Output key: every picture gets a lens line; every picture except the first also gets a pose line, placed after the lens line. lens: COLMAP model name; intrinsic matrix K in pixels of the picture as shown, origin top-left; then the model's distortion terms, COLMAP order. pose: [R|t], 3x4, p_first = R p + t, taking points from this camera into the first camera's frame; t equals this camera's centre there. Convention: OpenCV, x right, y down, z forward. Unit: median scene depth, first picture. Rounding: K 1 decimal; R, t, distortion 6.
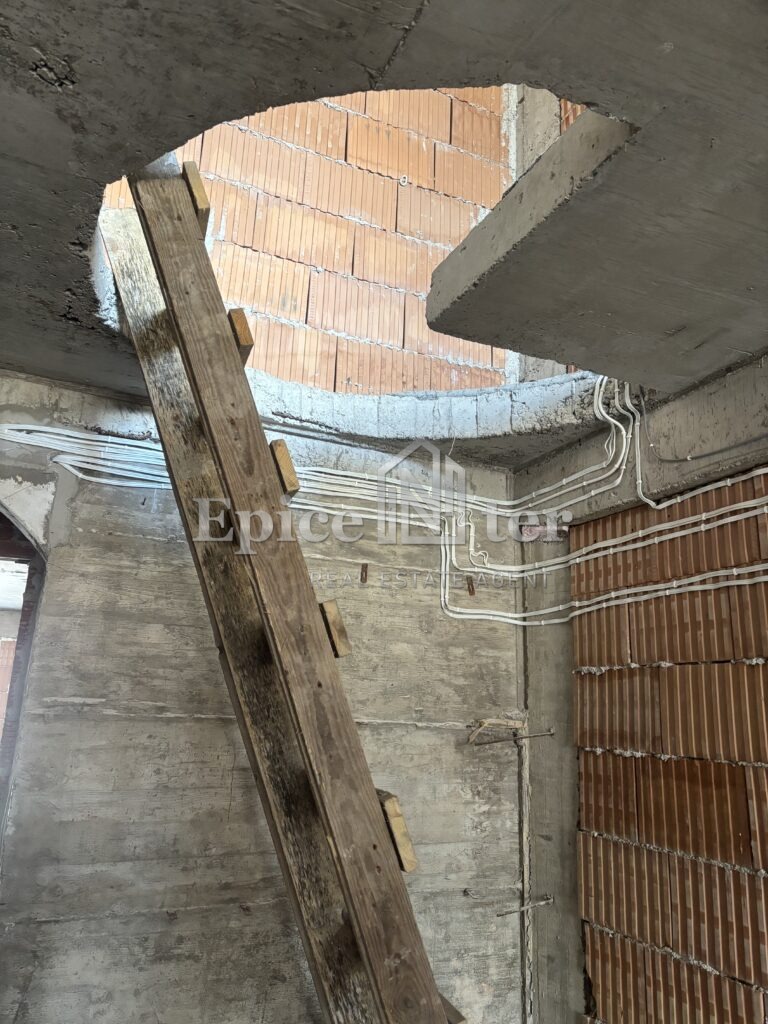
lens RADIAL K [[762.4, 0, 386.7], [0, 762.4, 511.1], [0, 0, 1]] dist [0.055432, -0.057565]
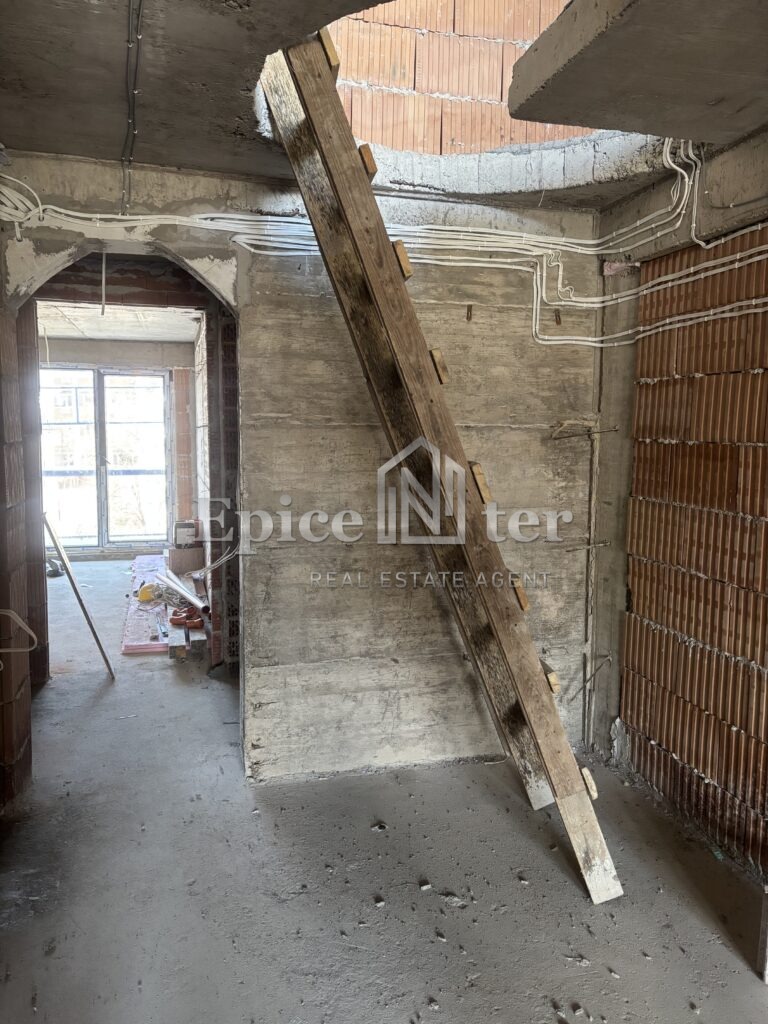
lens RADIAL K [[762.4, 0, 379.1], [0, 762.4, 512.5], [0, 0, 1]] dist [0.055432, -0.057565]
pose [[0.984137, -0.005704, -0.177321, 0.054098], [0.069704, 0.931540, 0.356895, -0.085836], [0.163146, -0.363593, 0.917161, -0.367283]]
